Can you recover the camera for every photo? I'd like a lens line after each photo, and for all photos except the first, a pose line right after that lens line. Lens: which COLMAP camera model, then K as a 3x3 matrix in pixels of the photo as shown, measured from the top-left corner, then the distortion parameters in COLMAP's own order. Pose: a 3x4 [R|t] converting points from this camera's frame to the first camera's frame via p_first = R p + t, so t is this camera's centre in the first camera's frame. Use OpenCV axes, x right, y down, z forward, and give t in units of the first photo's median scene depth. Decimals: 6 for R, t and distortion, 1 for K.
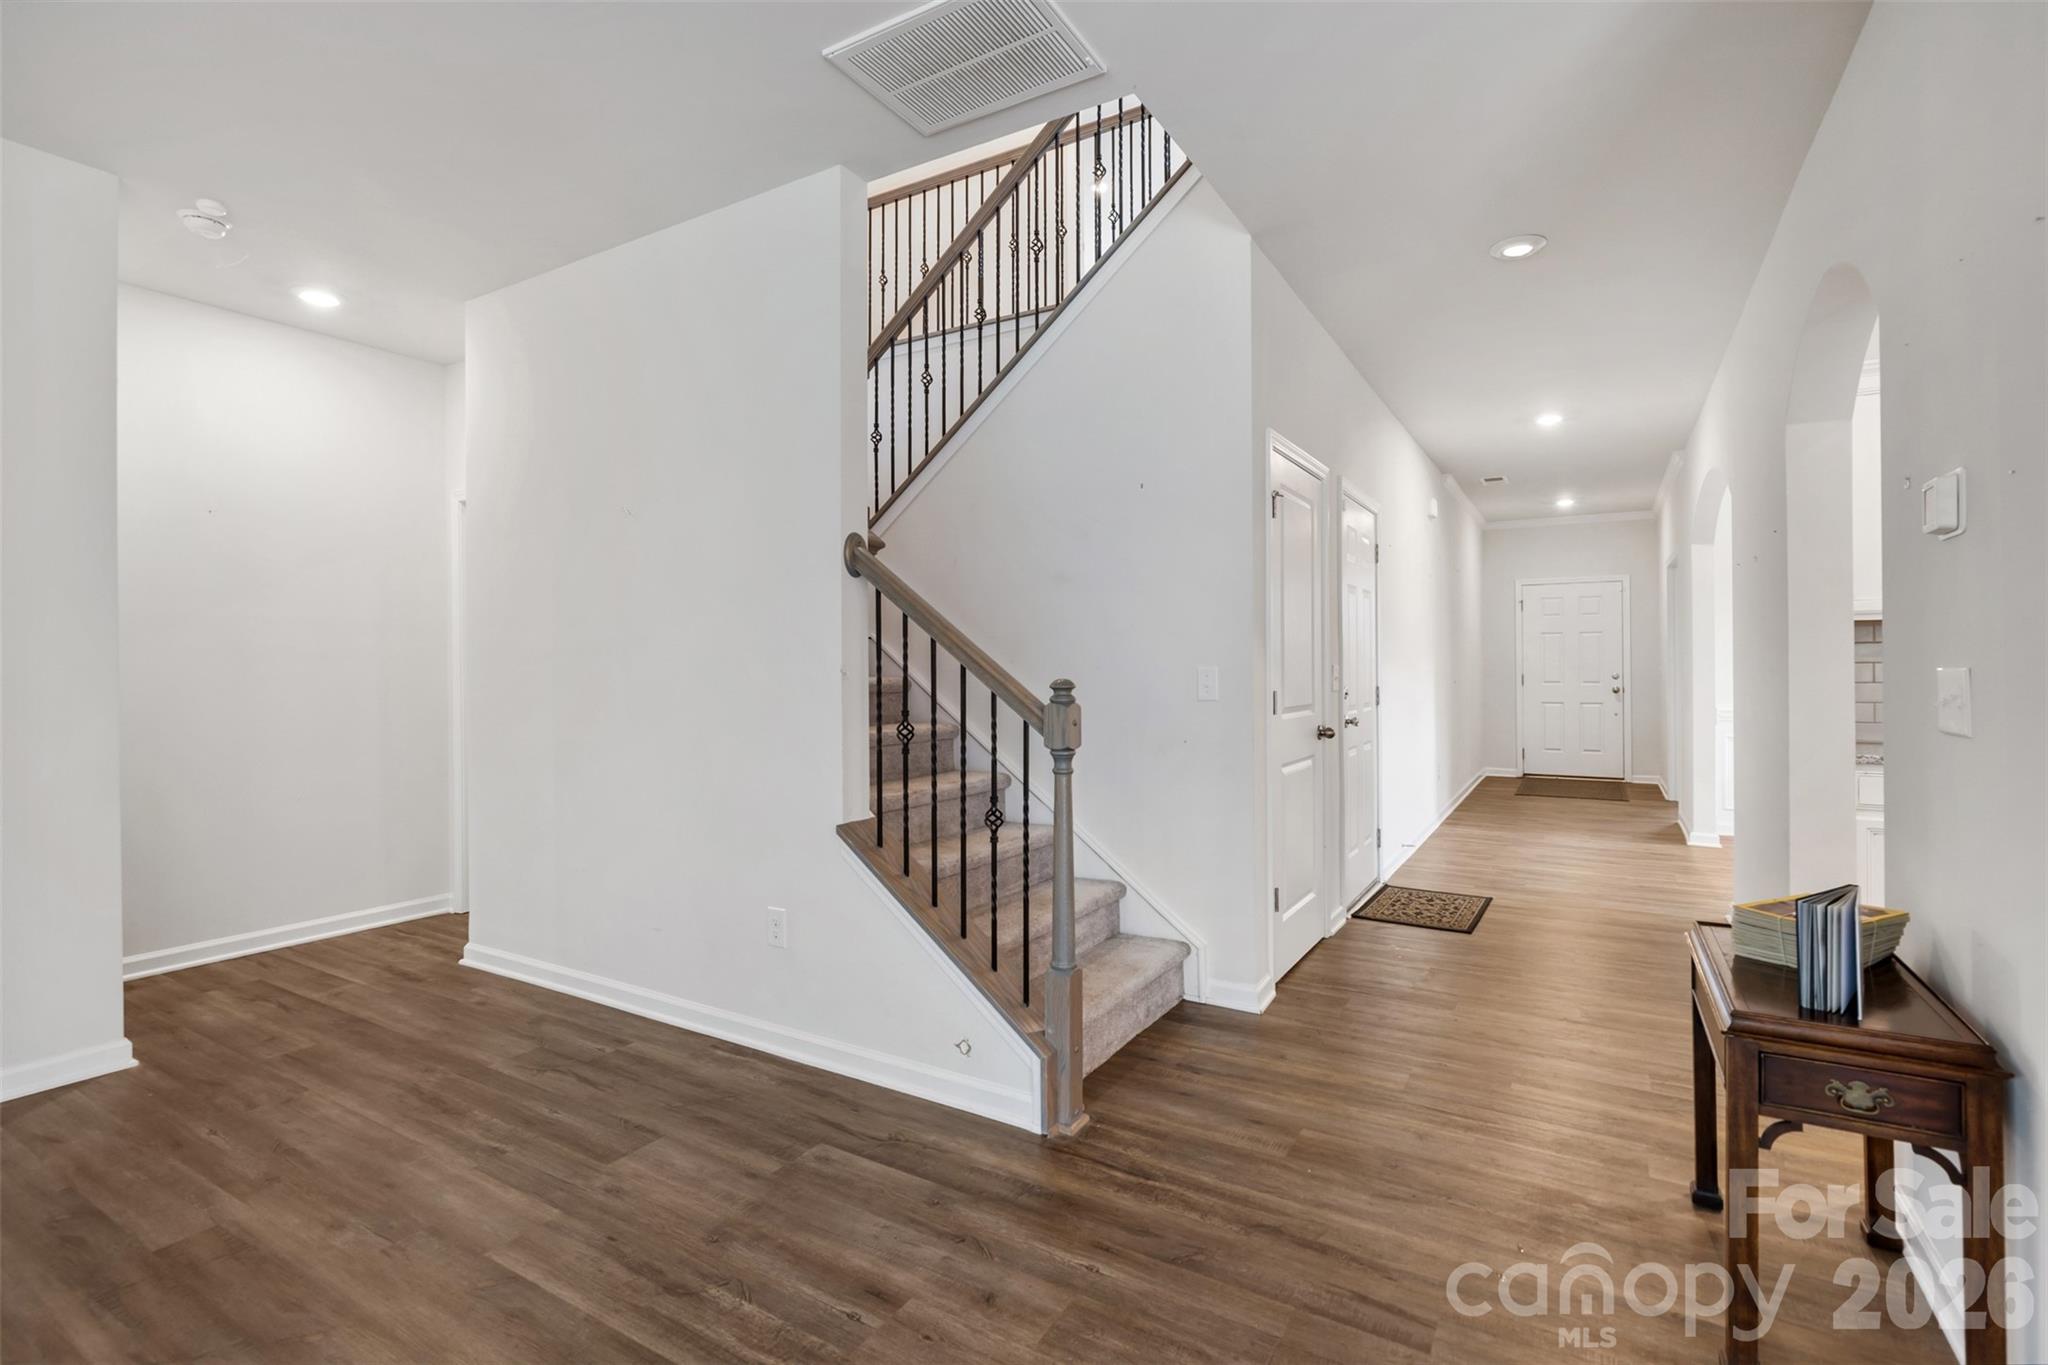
lens RADIAL K [[939.1, 0, 1032.9], [0, 939.1, 665.0], [0, 0, 1]] dist [-0.003423, -0.000698]
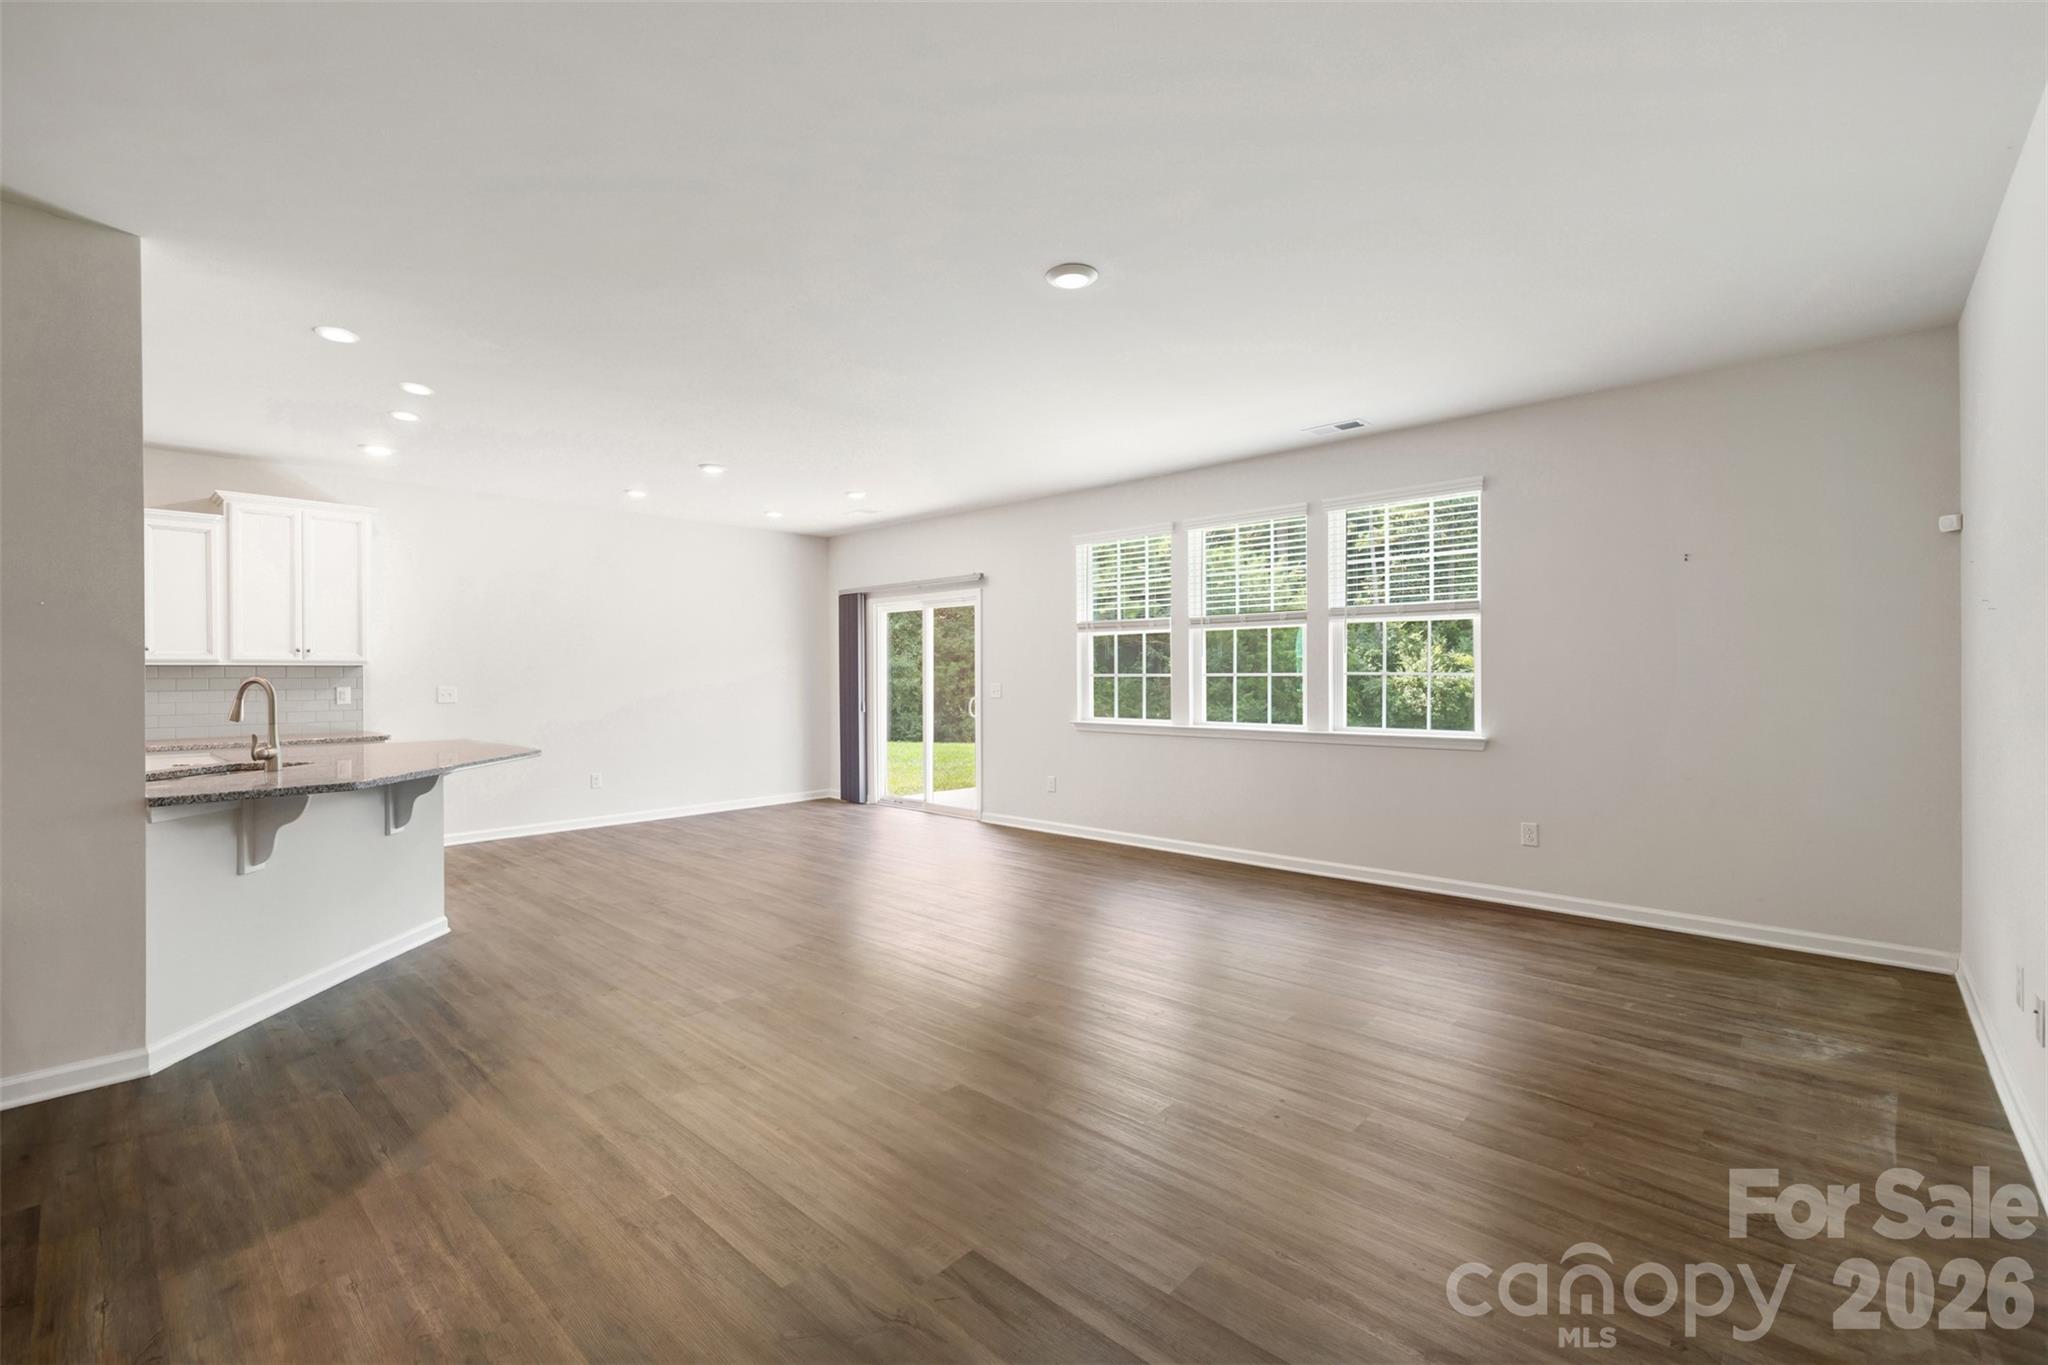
lens RADIAL K [[880.4, 0, 1025.4], [0, 880.4, 679.7], [0, 0, 1]] dist [0.001626, 0.000484]
pose [[-0.978638, 0.006618, 0.205486, -0.739477], [0.007375, 0.999969, 0.002920, -0.018325], [-0.205461, 0.004373, -0.978656, 1.149097]]
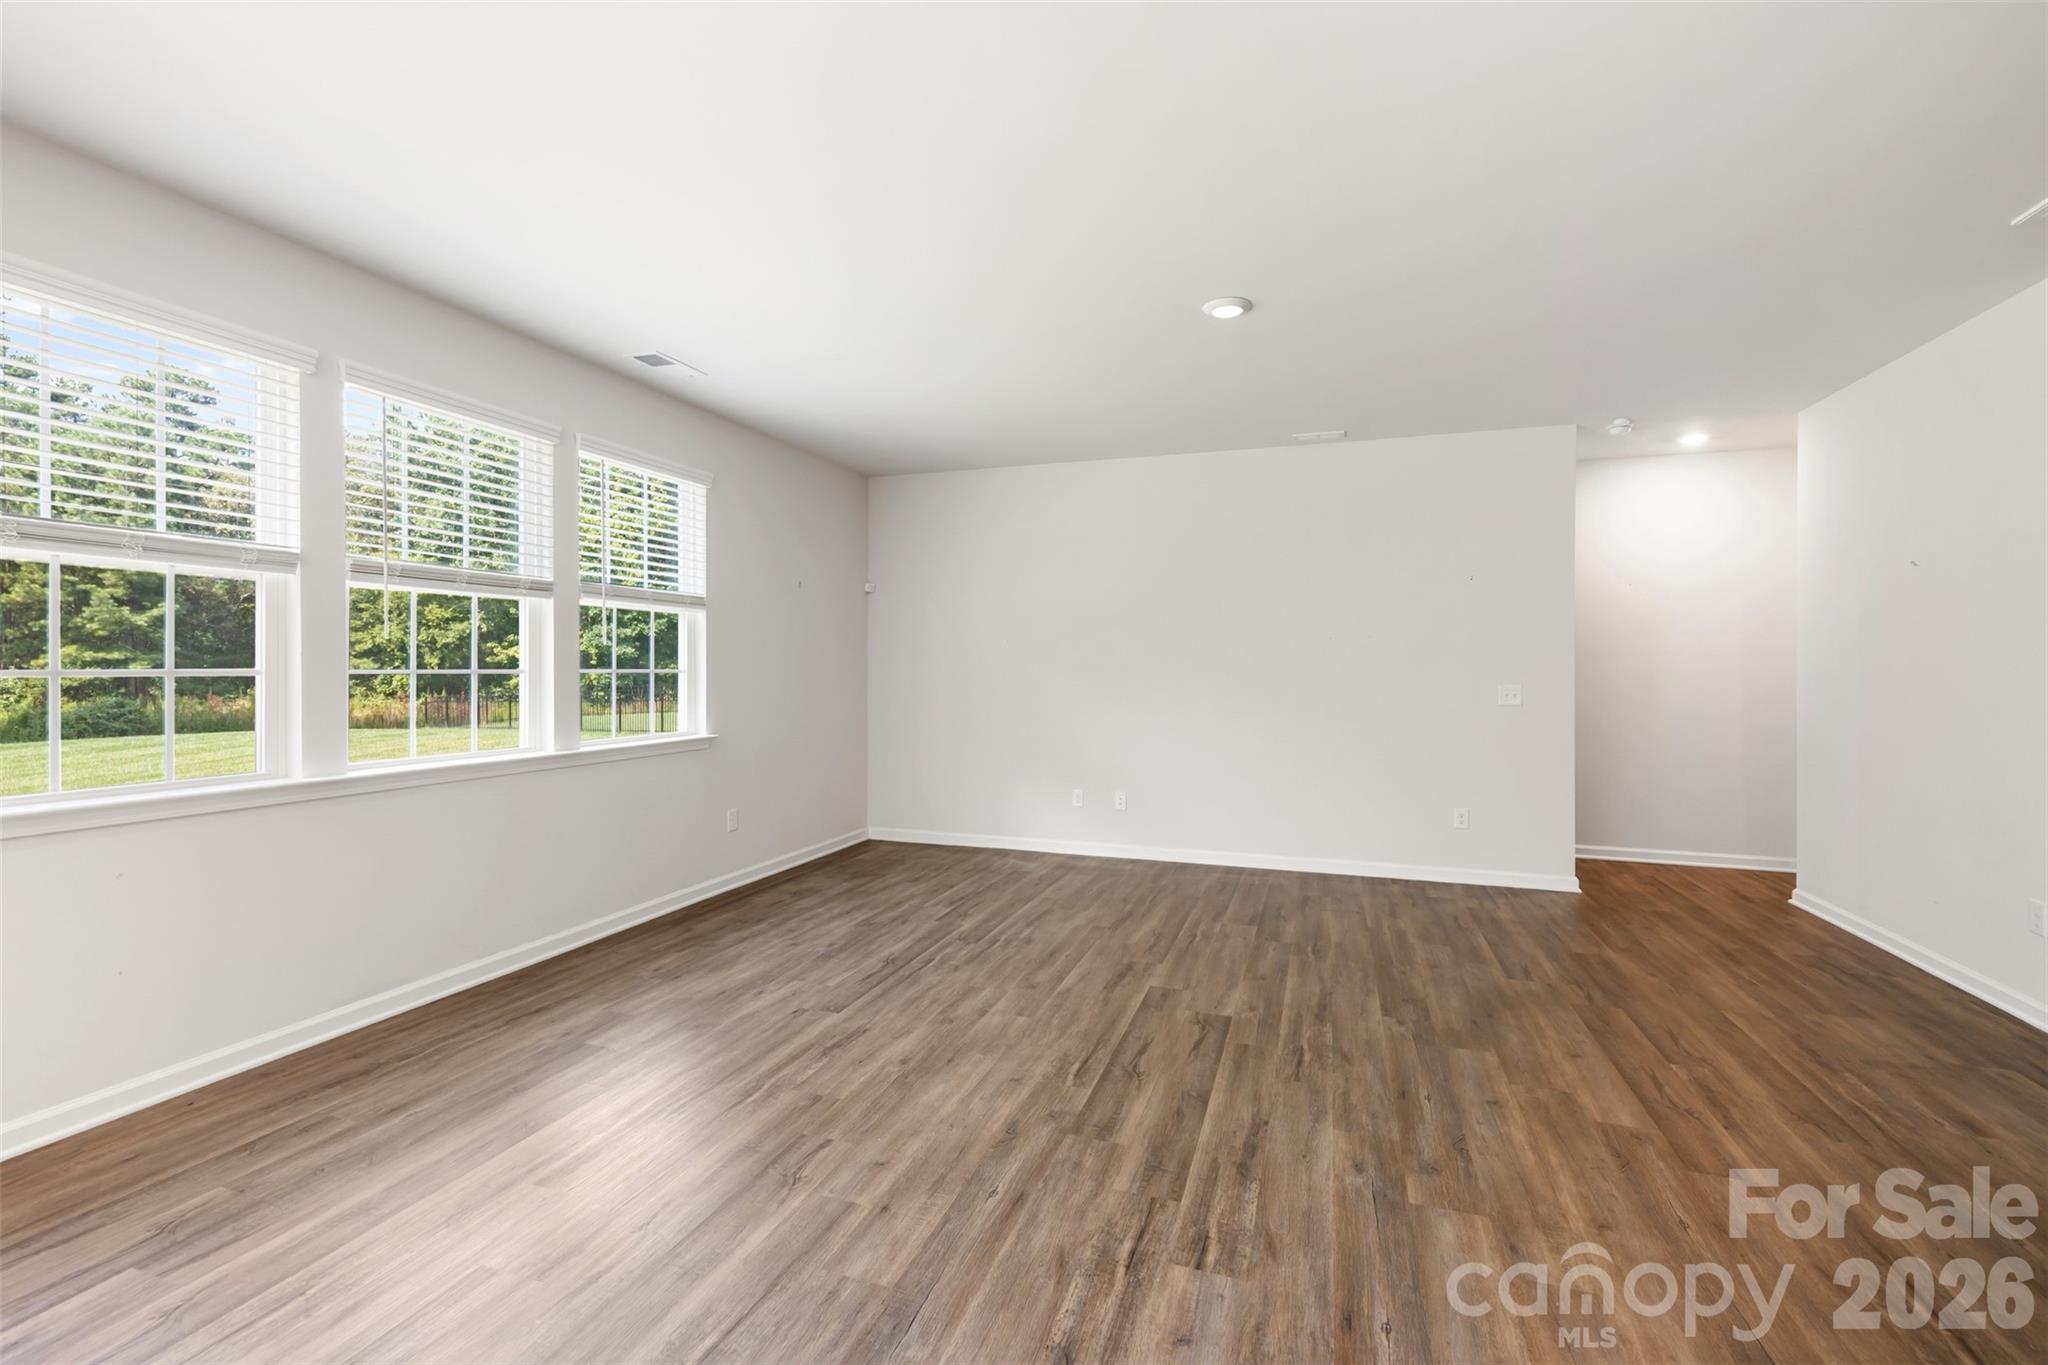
lens RADIAL K [[880.4, 0, 1028.0], [0, 880.4, 669.2], [0, 0, 1]] dist [0.001626, 0.000484]
pose [[0.204780, 0.006732, -0.978785, 0.566259], [-0.002656, 0.999976, 0.006322, -0.033796], [0.978804, 0.001305, 0.204793, -0.471413]]
